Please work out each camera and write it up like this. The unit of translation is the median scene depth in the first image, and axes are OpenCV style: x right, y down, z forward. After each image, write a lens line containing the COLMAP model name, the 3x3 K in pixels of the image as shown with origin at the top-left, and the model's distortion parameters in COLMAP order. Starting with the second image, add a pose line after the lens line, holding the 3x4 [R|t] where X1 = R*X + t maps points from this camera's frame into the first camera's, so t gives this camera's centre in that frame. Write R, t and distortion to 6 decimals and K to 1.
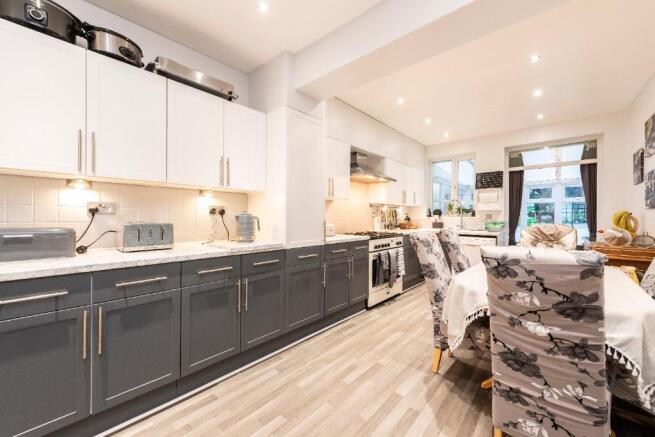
lens RADIAL K [[260.7, 0, 326.5], [0, 260.7, 216.4], [0, 0, 1]] dist [0.010241, -0.001258]
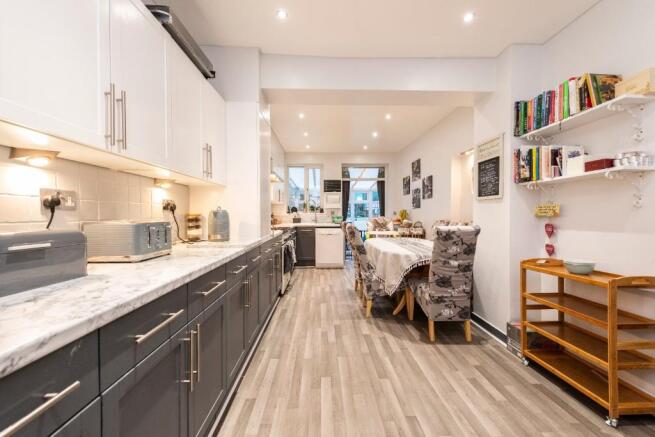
lens RADIAL K [[260.7, 0, 329.8], [0, 260.7, 217.2], [0, 0, 1]] dist [0.010241, -0.001258]
pose [[0.714441, -0.015965, 0.699514, -0.670548], [0.007311, 0.999855, 0.015353, 0.004199], [-0.699658, -0.005855, 0.714454, 0.084365]]
